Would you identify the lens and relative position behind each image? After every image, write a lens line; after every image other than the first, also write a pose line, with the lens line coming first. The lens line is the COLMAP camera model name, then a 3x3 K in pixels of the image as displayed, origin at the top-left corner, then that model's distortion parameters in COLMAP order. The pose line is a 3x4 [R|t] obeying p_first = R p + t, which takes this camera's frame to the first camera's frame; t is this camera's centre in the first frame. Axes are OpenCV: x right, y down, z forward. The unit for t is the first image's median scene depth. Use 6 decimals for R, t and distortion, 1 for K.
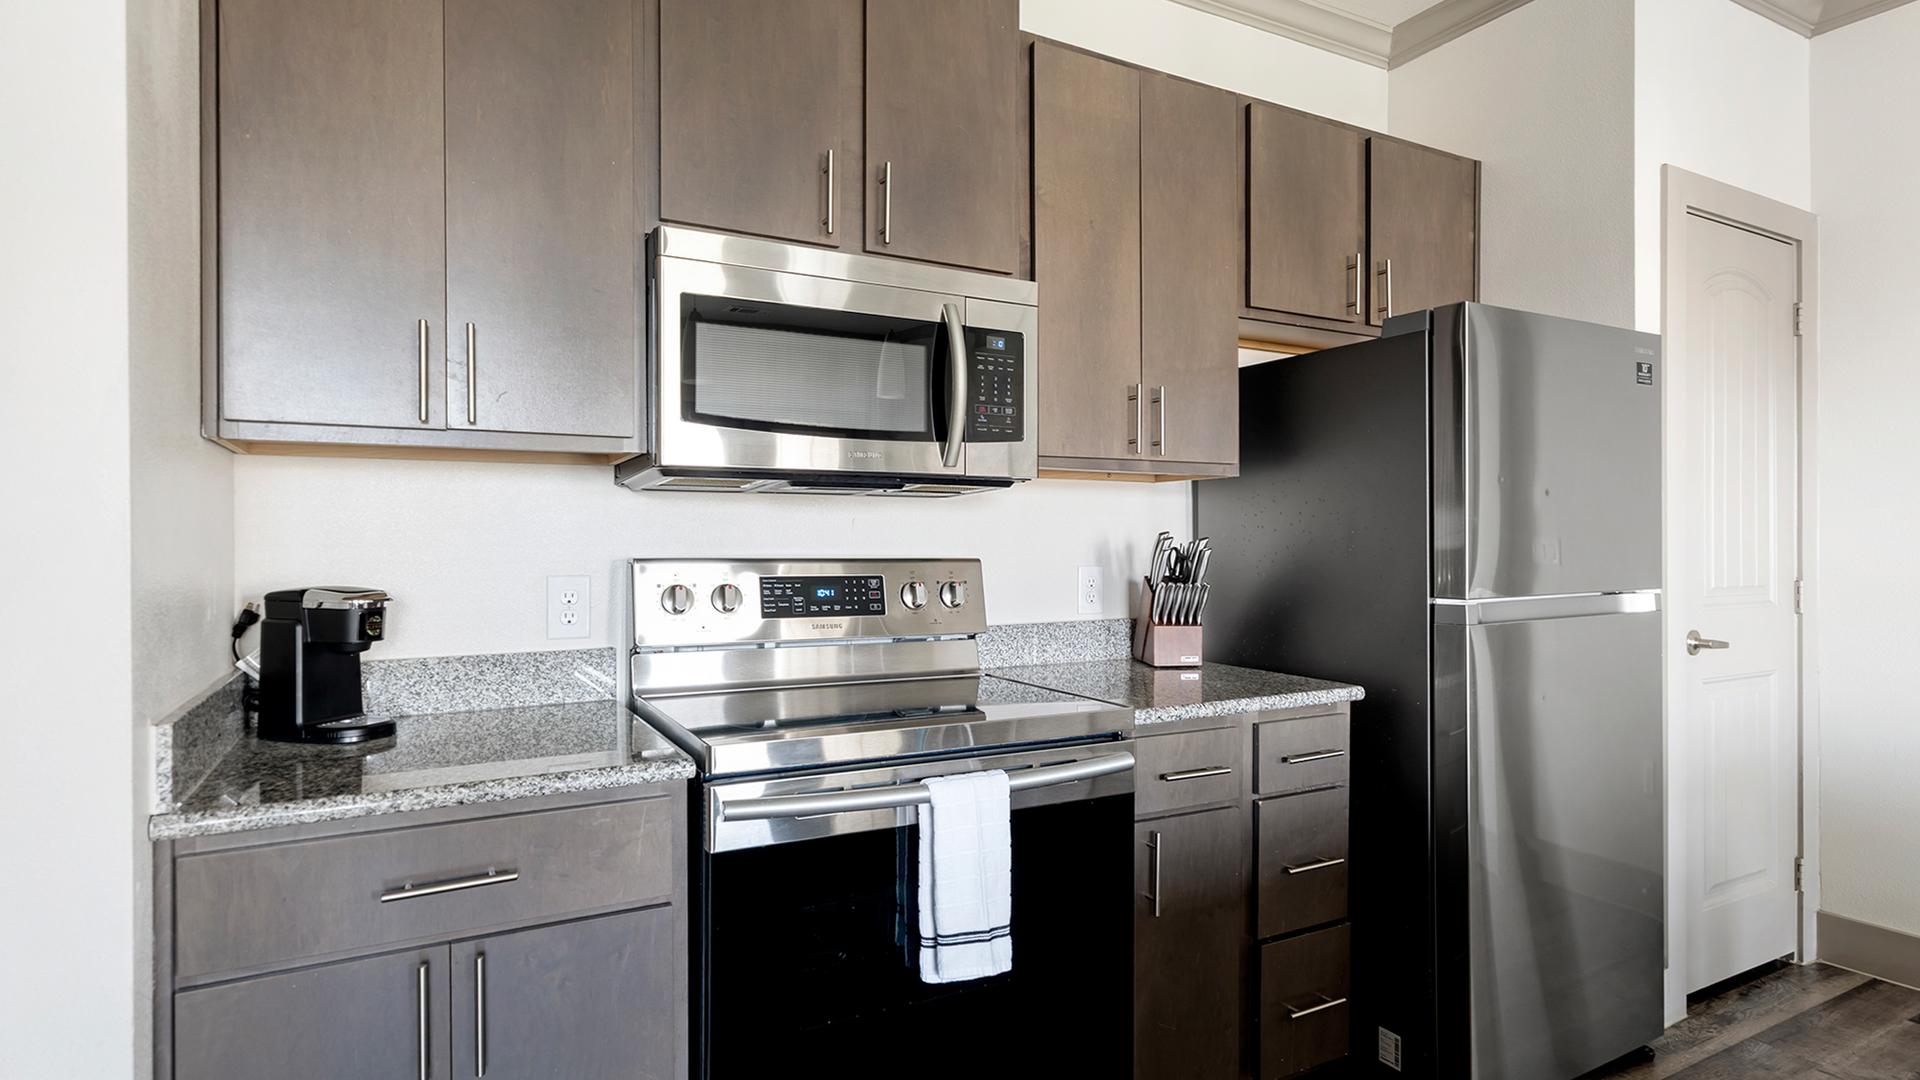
lens RADIAL K [[1012.6, 0, 973.4], [0, 1012.6, 547.7], [0, 0, 1]] dist [0.002005, 0.003573]
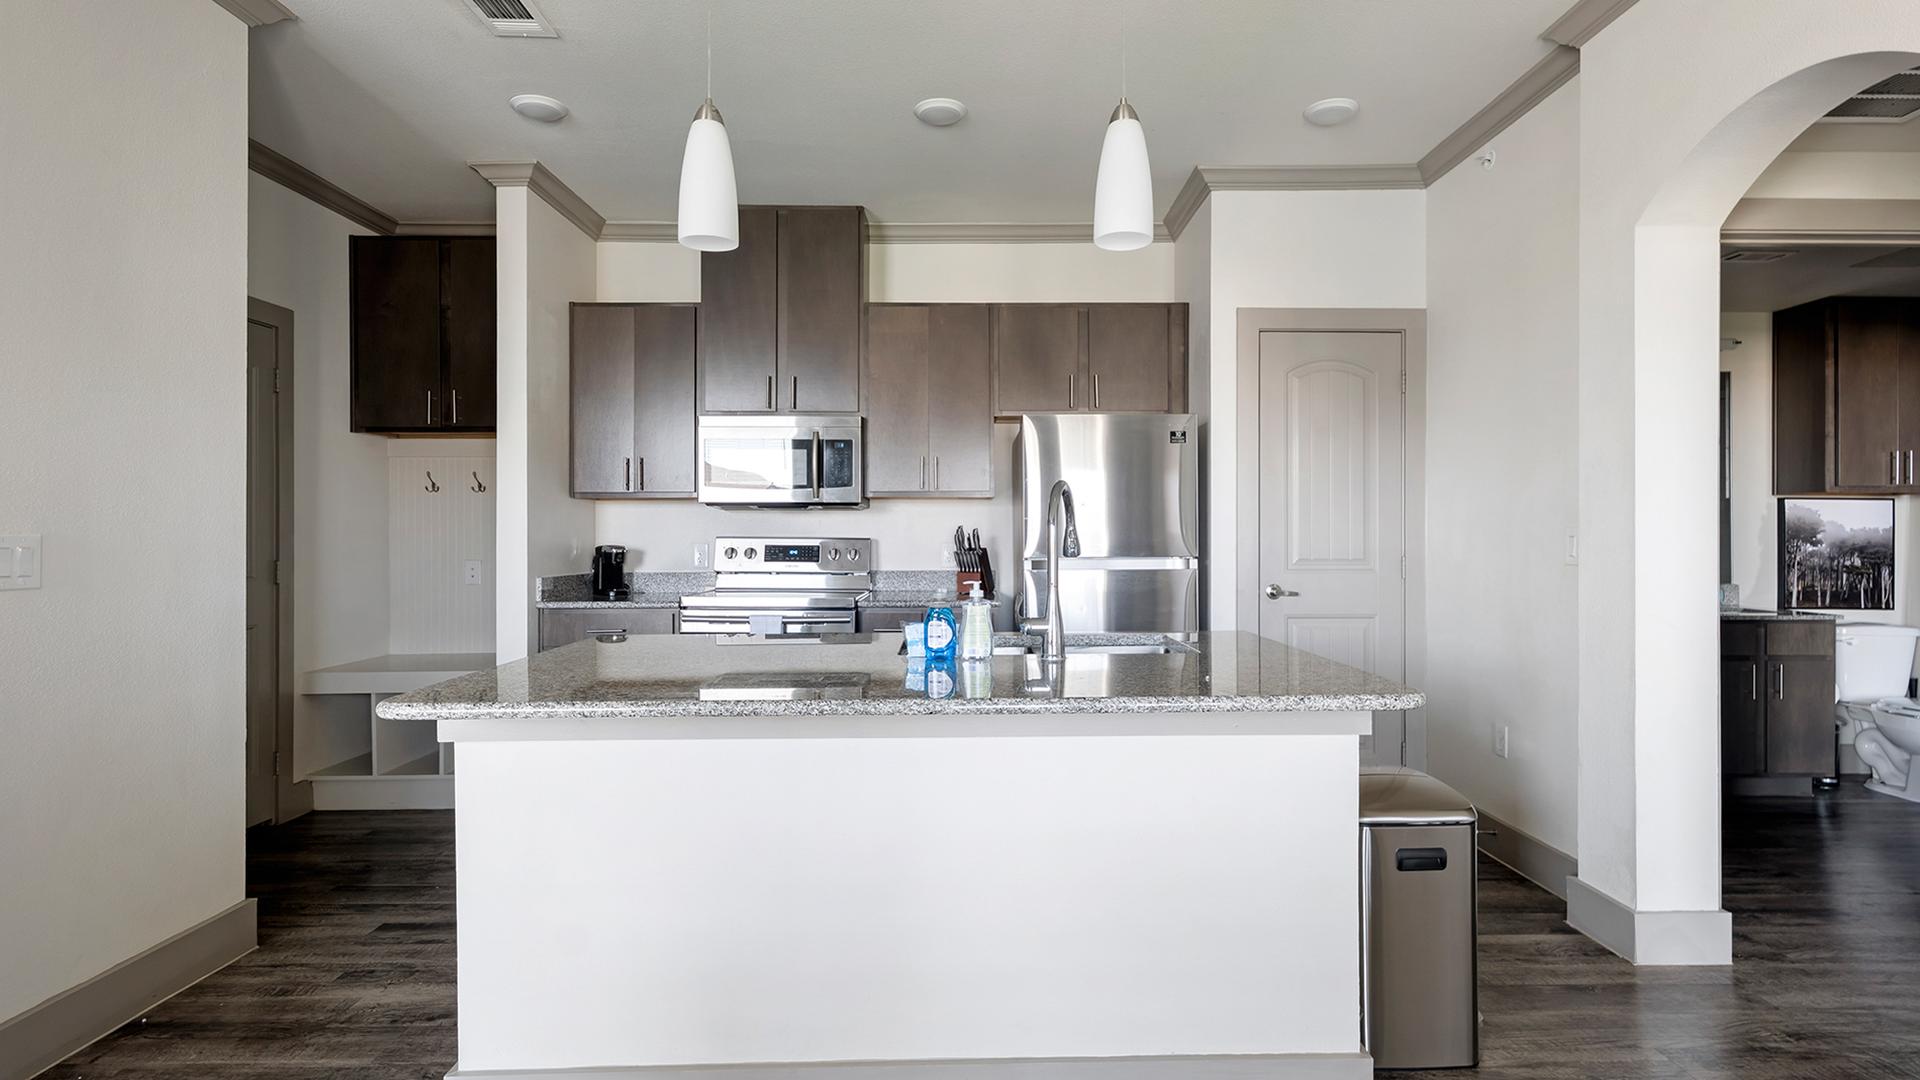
lens RADIAL K [[933.4, 0, 978.8], [0, 933.4, 538.6], [0, 0, 1]] dist [0.002992, 0.002647]
pose [[0.878170, 0.002886, -0.478340, 1.295525], [-0.004628, 0.999986, -0.002462, 0.016761], [0.478326, 0.004376, 0.878171, -0.714611]]
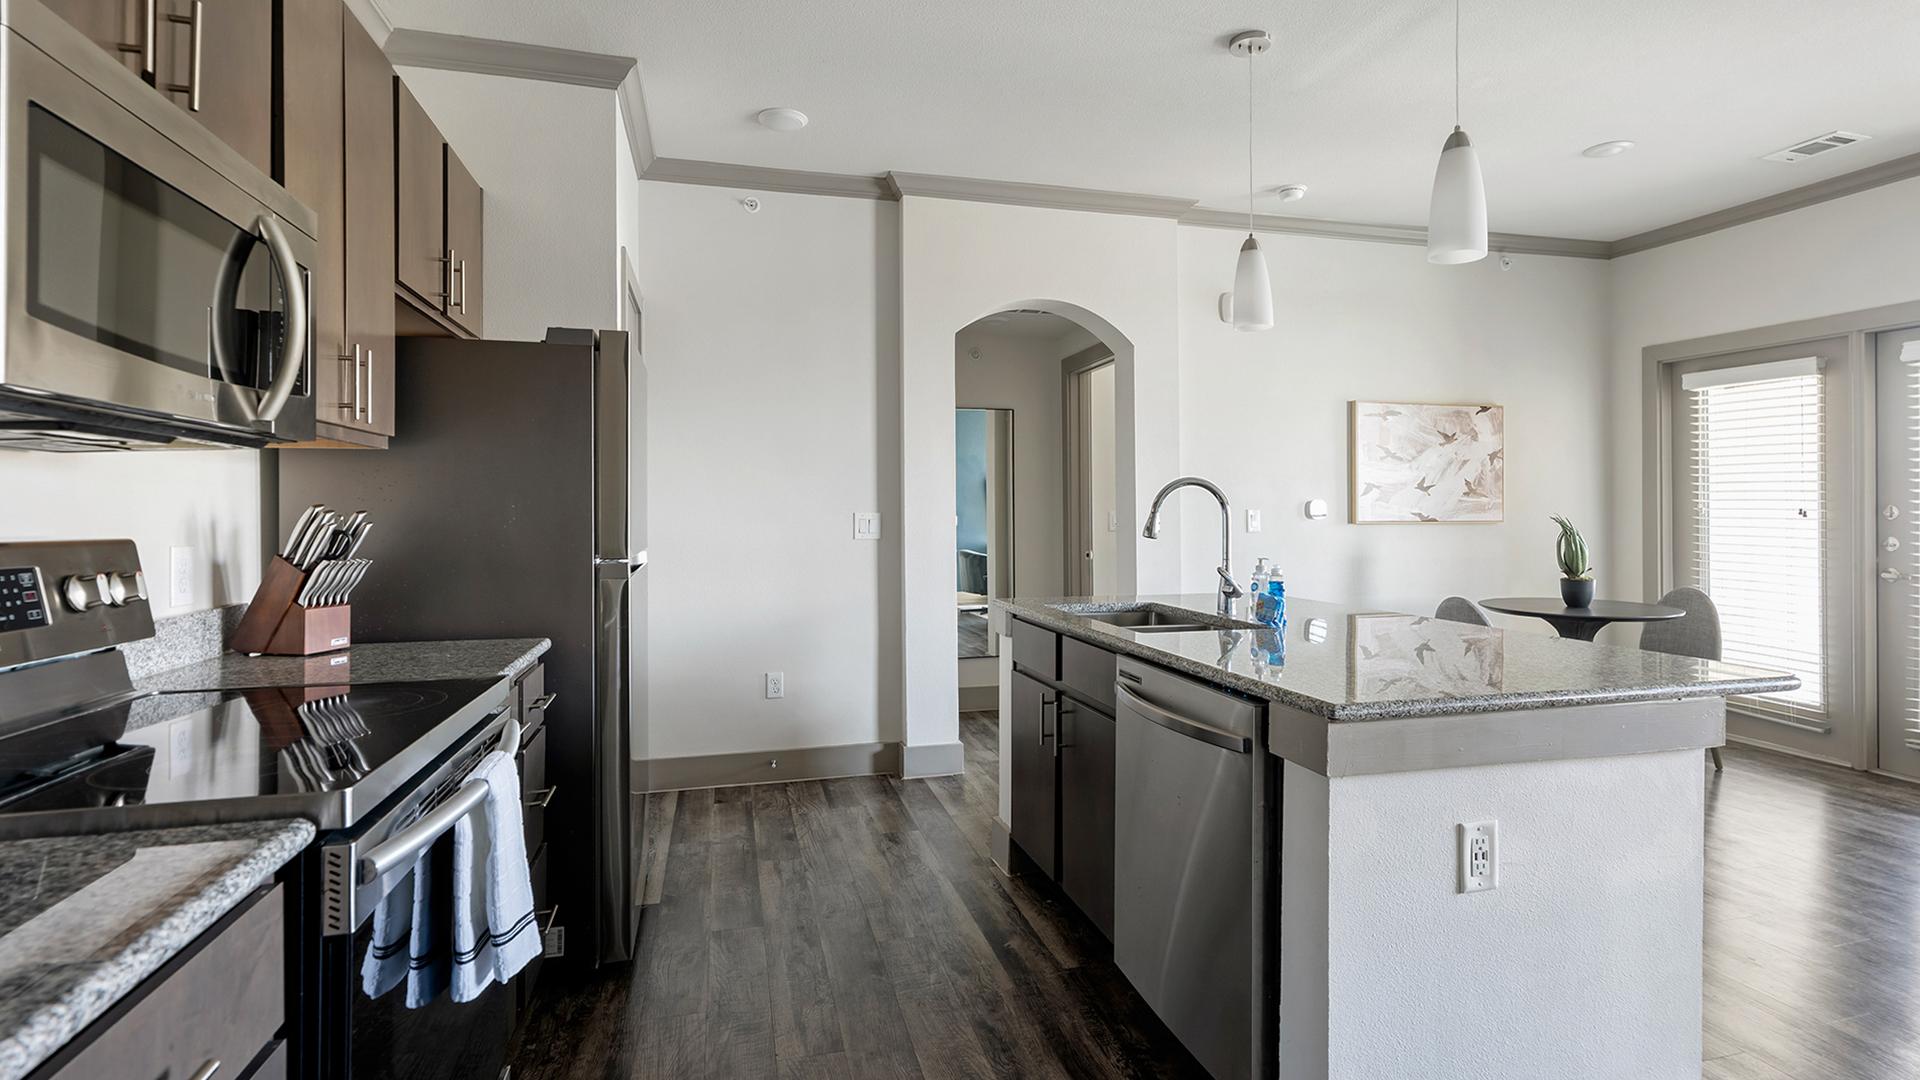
lens RADIAL K [[933.4, 0, 979.6], [0, 933.4, 507.7], [0, 0, 1]] dist [0.002992, 0.002647]
pose [[0.238219, 0.005885, 0.971194, -0.565985], [0.009245, 0.999923, -0.008327, -0.000301], [-0.971167, 0.010962, 0.238146, 0.266460]]
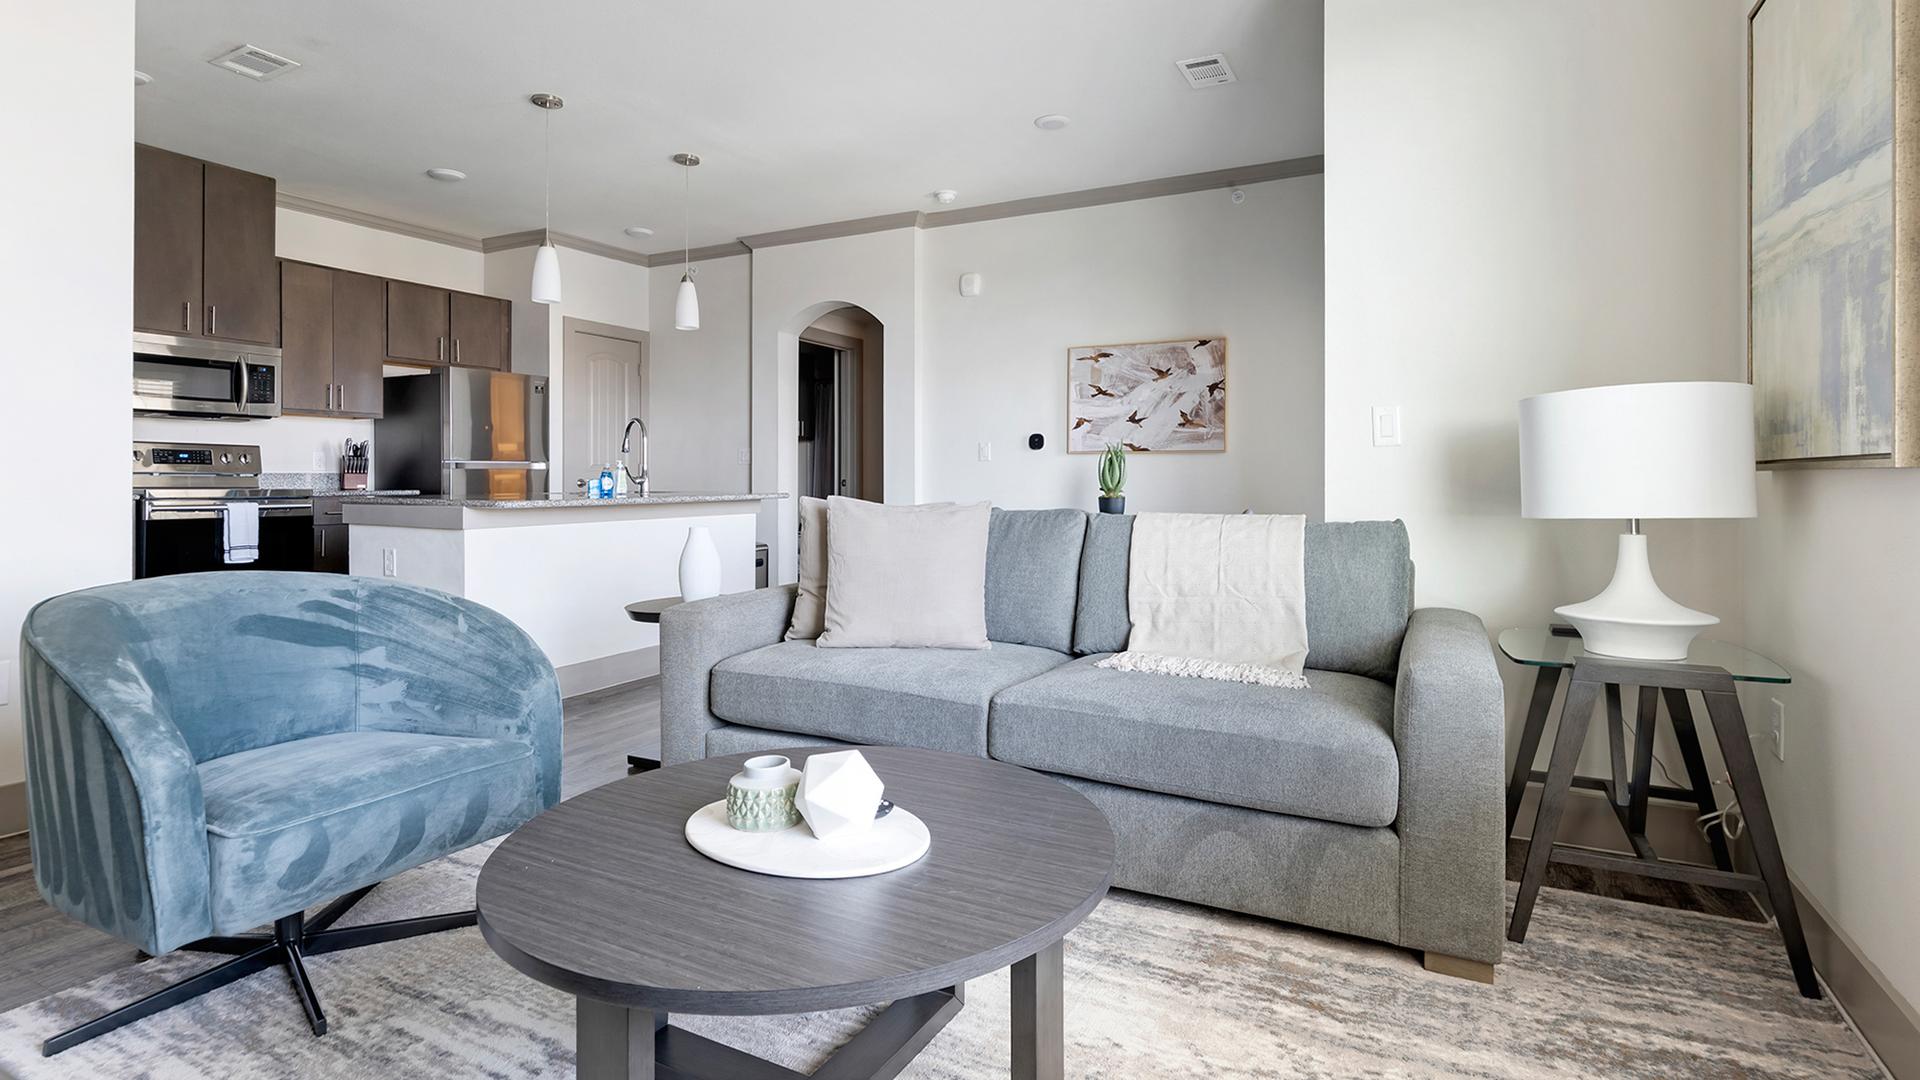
lens RADIAL K [[933.4, 0, 978.4], [0, 933.4, 479.5], [0, 0, 1]] dist [0.002992, 0.002647]
pose [[0.830366, 0.003285, 0.557208, 0.225334], [-0.000137, 0.999984, -0.005692, 0.124580], [-0.557218, 0.004650, 0.830353, -2.291360]]
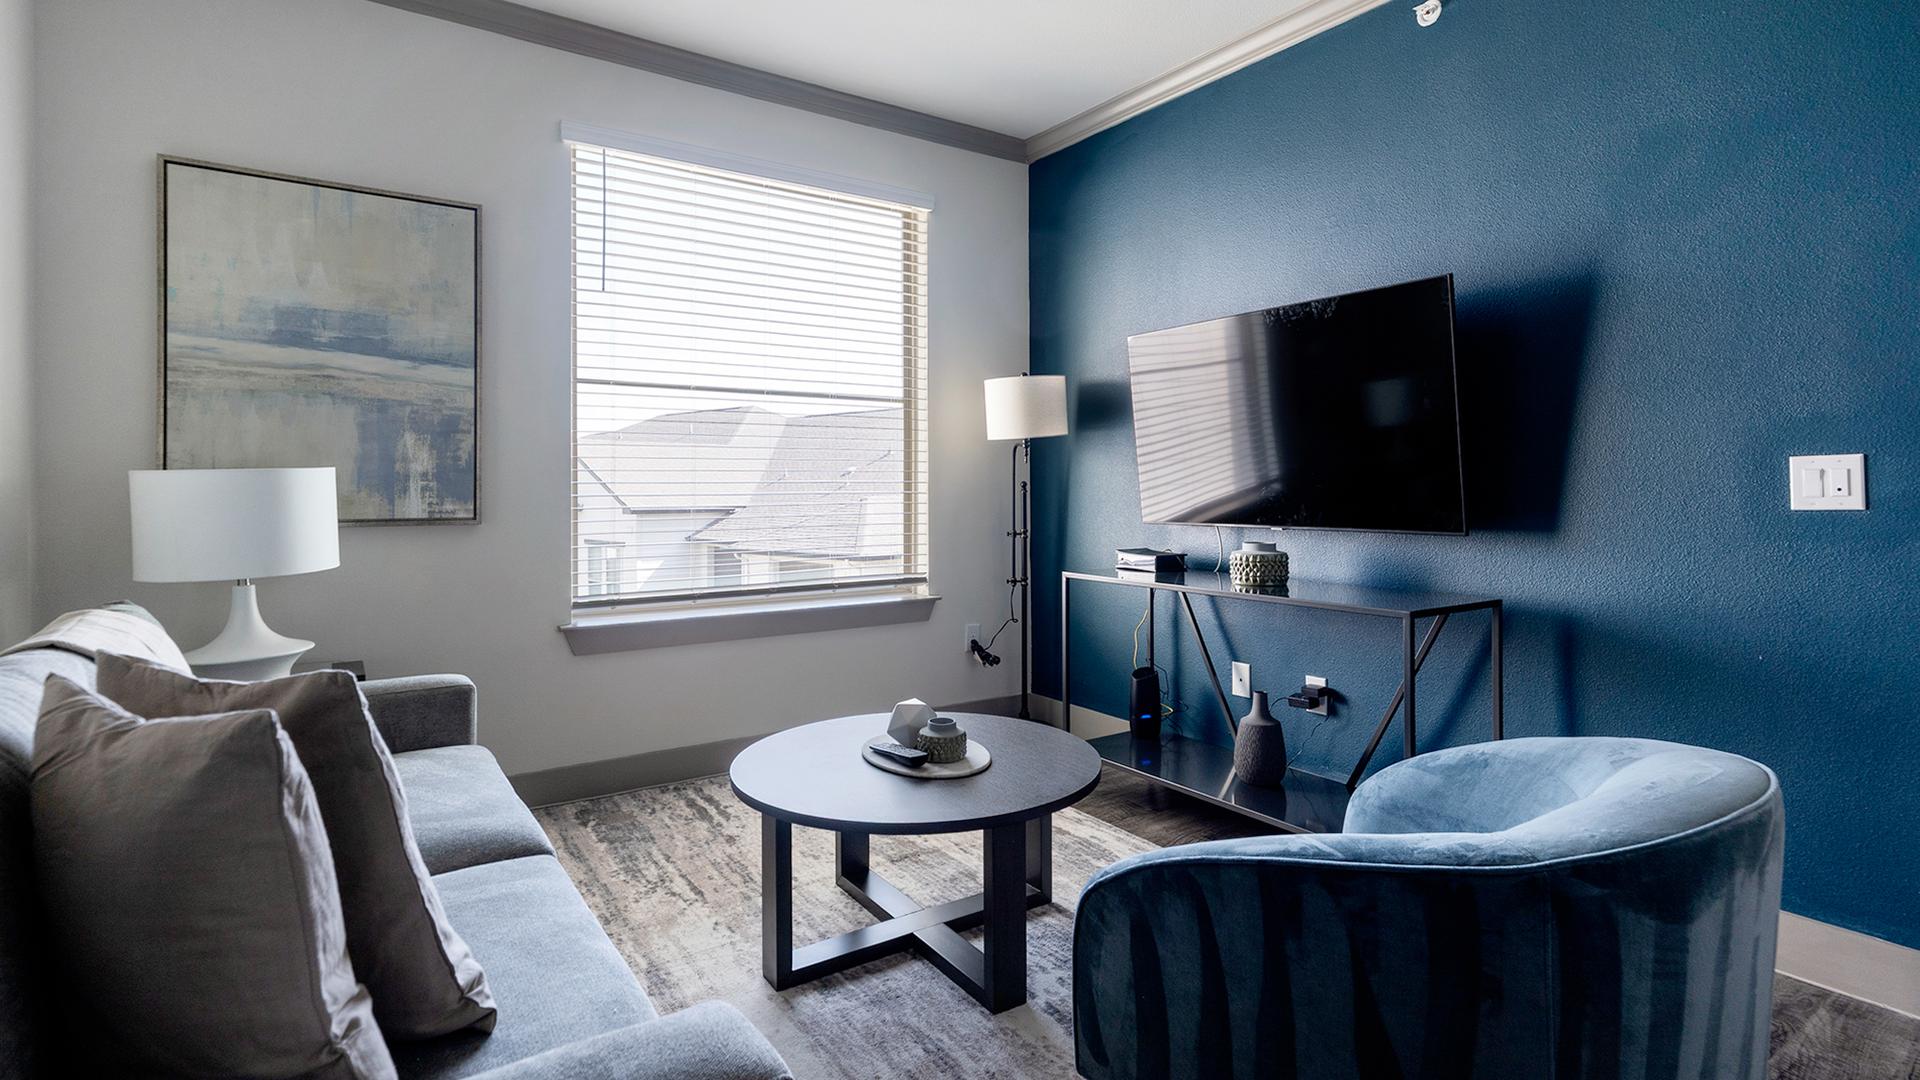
lens RADIAL K [[933.4, 0, 964.2], [0, 933.4, 495.0], [0, 0, 1]] dist [0.002992, 0.002647]
pose [[-0.995087, 0.004979, -0.098875, 0.576497], [0.003583, 0.999891, 0.014298, 0.045387], [0.098936, 0.013874, -0.994997, -0.504301]]
